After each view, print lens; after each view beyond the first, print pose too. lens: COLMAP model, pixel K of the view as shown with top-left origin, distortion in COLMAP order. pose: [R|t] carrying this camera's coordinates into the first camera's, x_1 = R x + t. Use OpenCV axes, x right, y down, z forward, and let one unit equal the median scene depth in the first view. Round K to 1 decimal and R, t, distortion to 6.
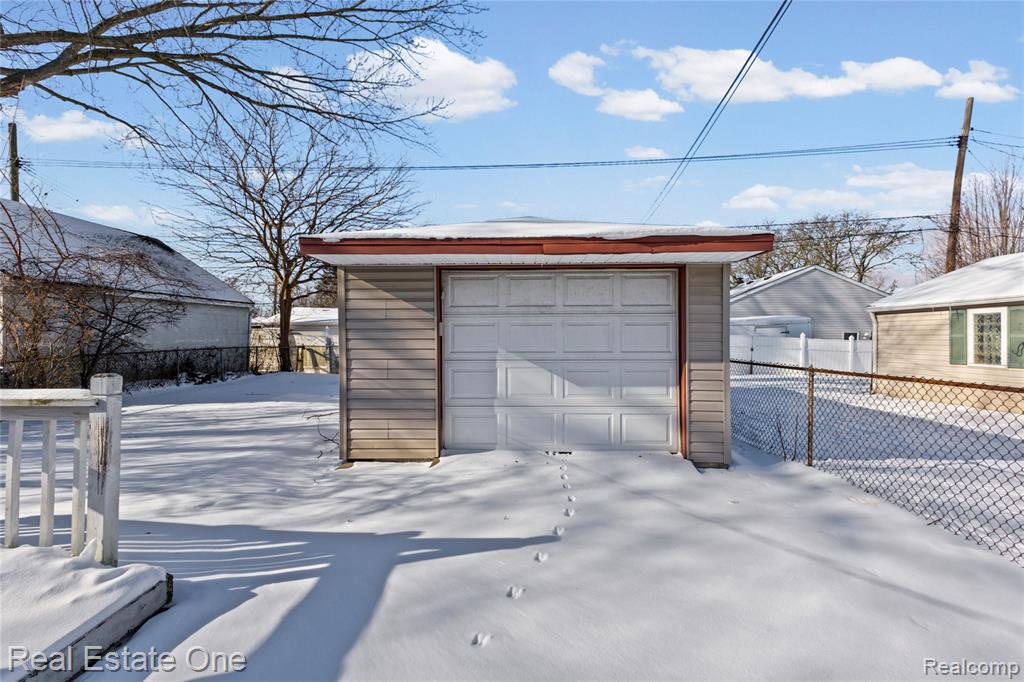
lens RADIAL K [[451.2, 0, 516.7], [0, 451.2, 337.0], [0, 0, 1]] dist [0.019017, -0.003229]
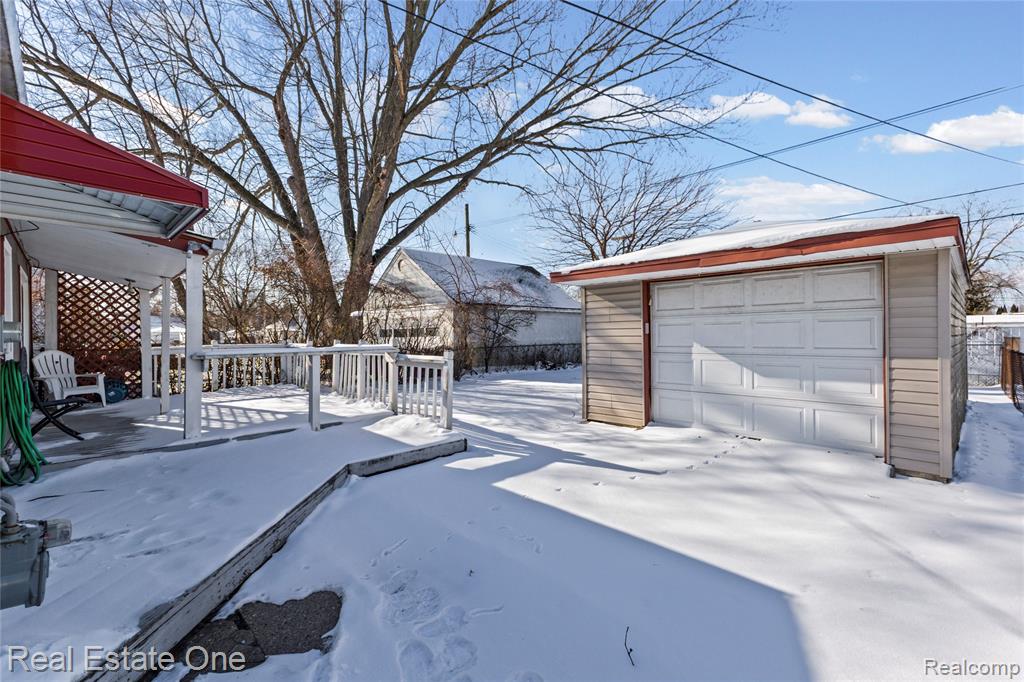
lens RADIAL K [[451.2, 0, 504.4], [0, 451.2, 339.1], [0, 0, 1]] dist [0.019017, -0.003229]
pose [[0.719692, 0.001333, -0.694292, 0.434761], [0.002990, 0.999983, 0.005020, 0.006037], [0.694287, -0.005689, 0.719676, -0.222303]]
